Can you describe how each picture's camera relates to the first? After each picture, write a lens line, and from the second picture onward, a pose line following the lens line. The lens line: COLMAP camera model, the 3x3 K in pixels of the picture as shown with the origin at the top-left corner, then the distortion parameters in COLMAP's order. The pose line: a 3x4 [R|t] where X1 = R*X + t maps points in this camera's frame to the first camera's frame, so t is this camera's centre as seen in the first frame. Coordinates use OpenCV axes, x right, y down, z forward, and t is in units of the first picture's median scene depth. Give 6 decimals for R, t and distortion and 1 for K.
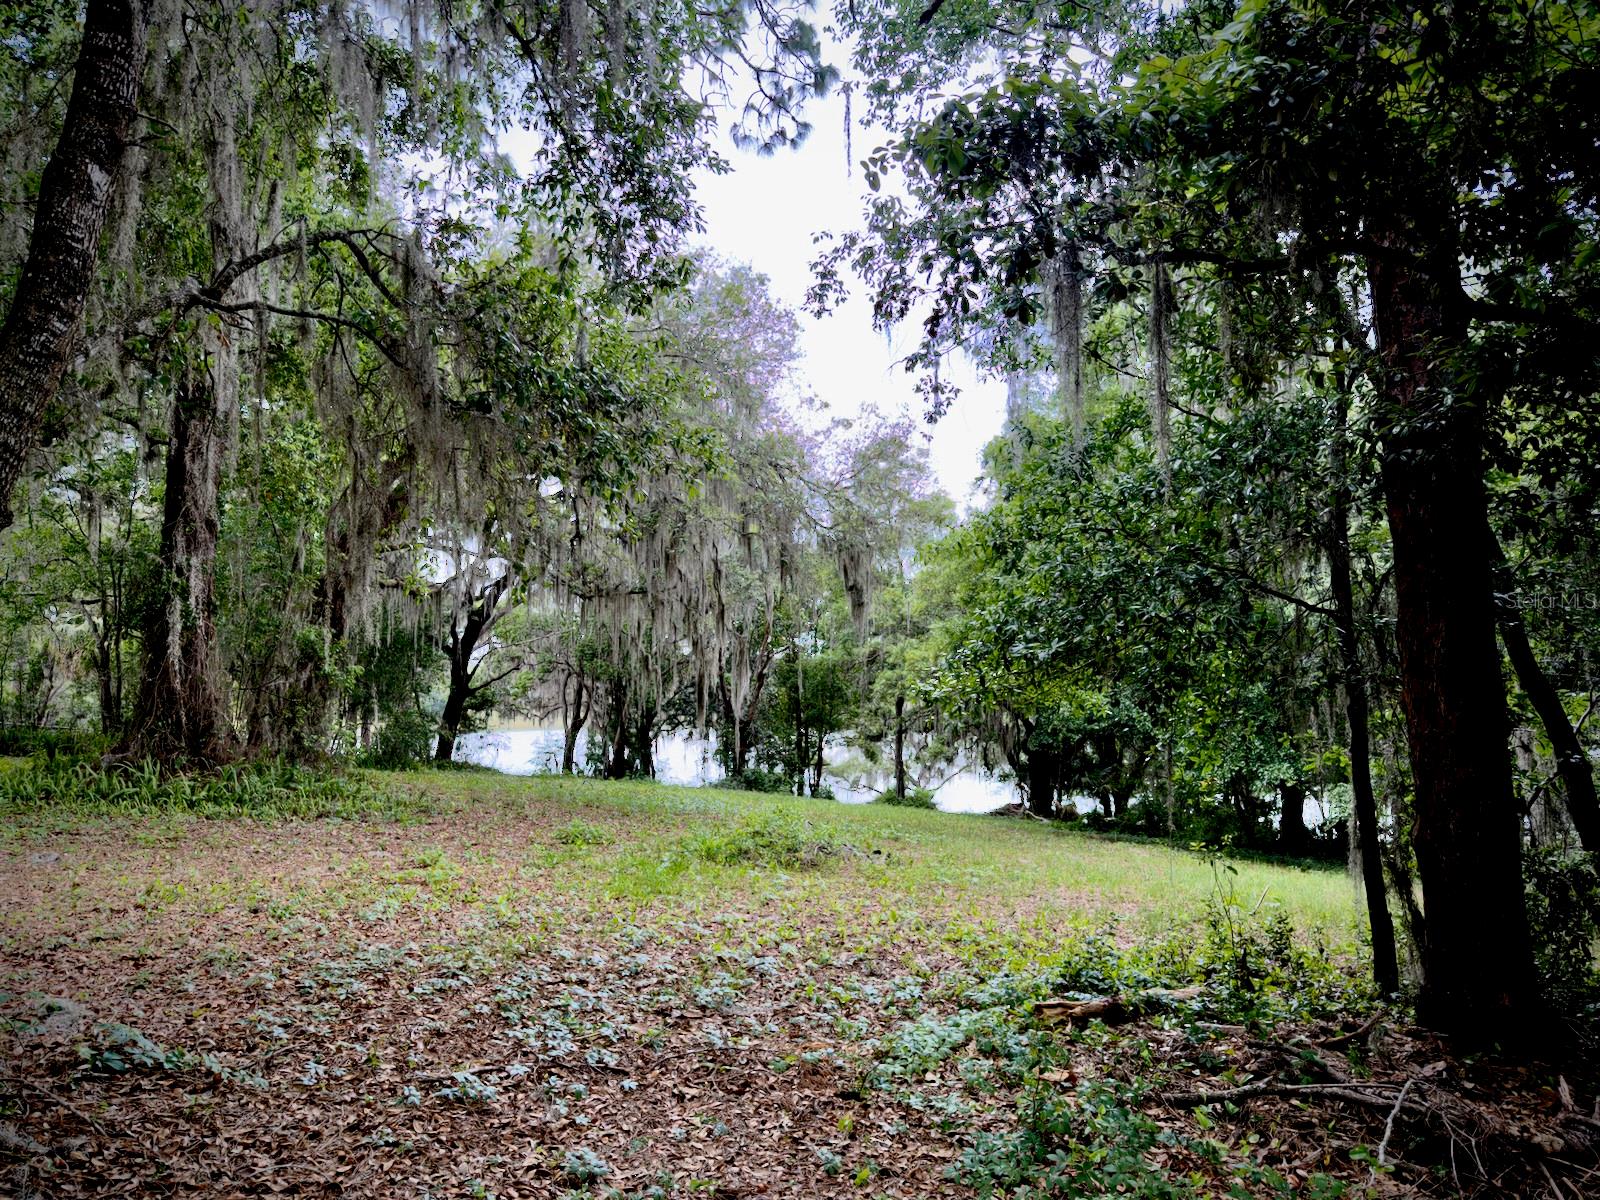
lens RADIAL K [[1315.1, 0, 799.0], [0, 1315.1, 598.8], [0, 0, 1]] dist [0.074888, -0.054138]
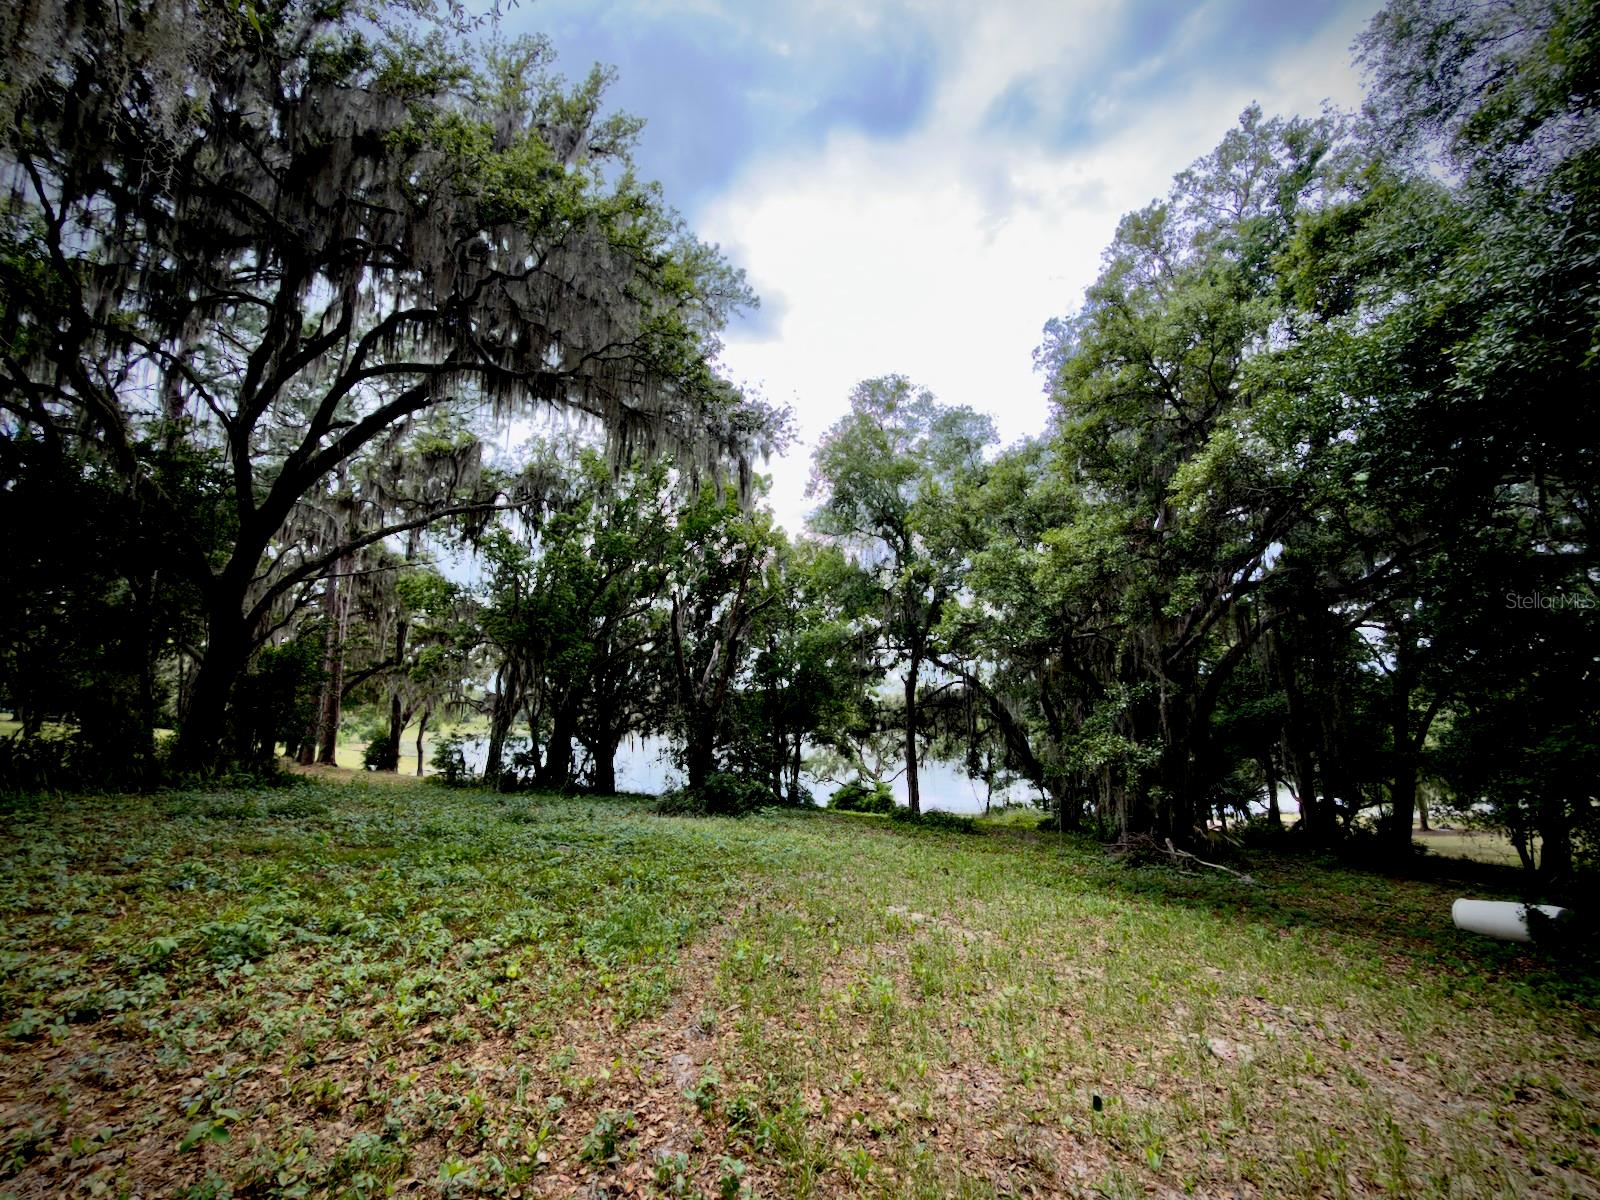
lens RADIAL K [[632.3, 0, 793.9], [0, 632.3, 598.7], [0, 0, 1]] dist [0.003279, 0.000994]
pose [[0.997989, -0.012290, 0.062190, -0.013911], [0.019384, 0.993202, -0.114779, 0.064643], [-0.060357, 0.115754, 0.991442, 0.564459]]
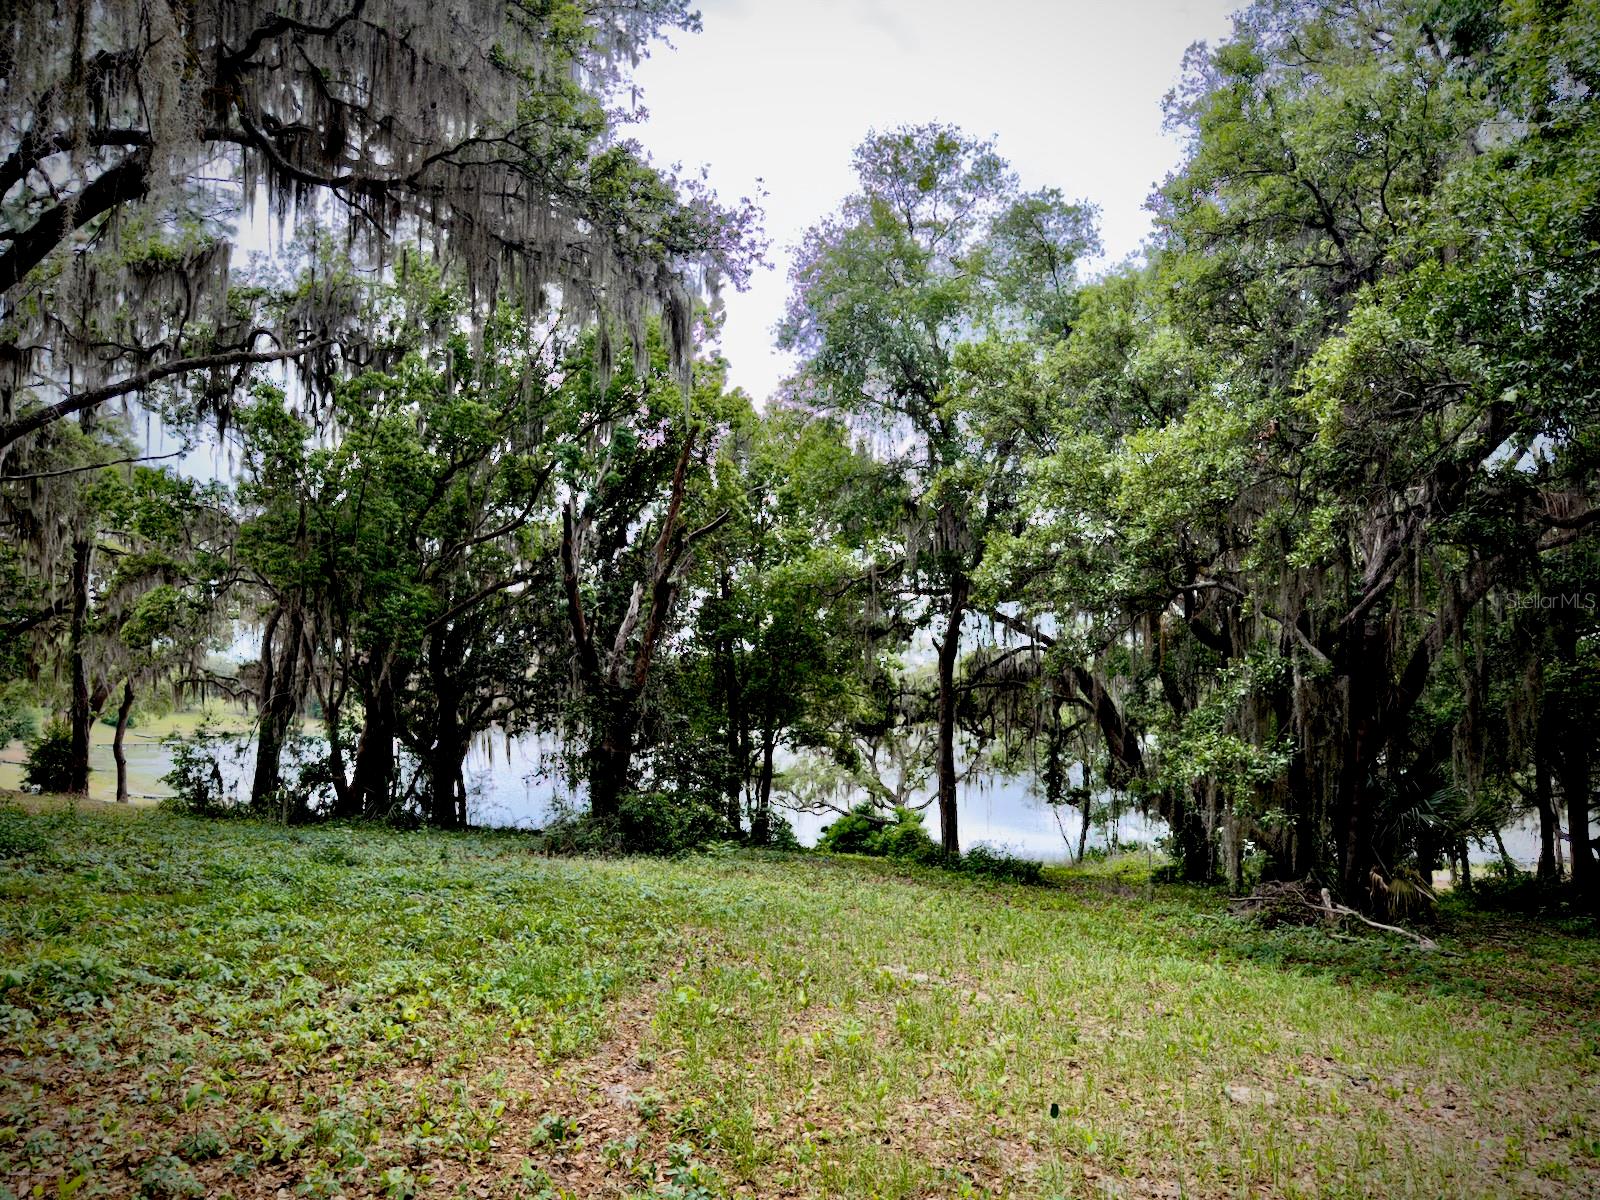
lens RADIAL K [[1315.1, 0, 808.1], [0, 1315.1, 595.2], [0, 0, 1]] dist [0.074888, -0.054138]
pose [[0.996270, -0.016470, 0.084707, -0.014438], [0.016892, 0.999848, -0.004275, 0.053377], [-0.084624, 0.005690, 0.996397, 0.458499]]
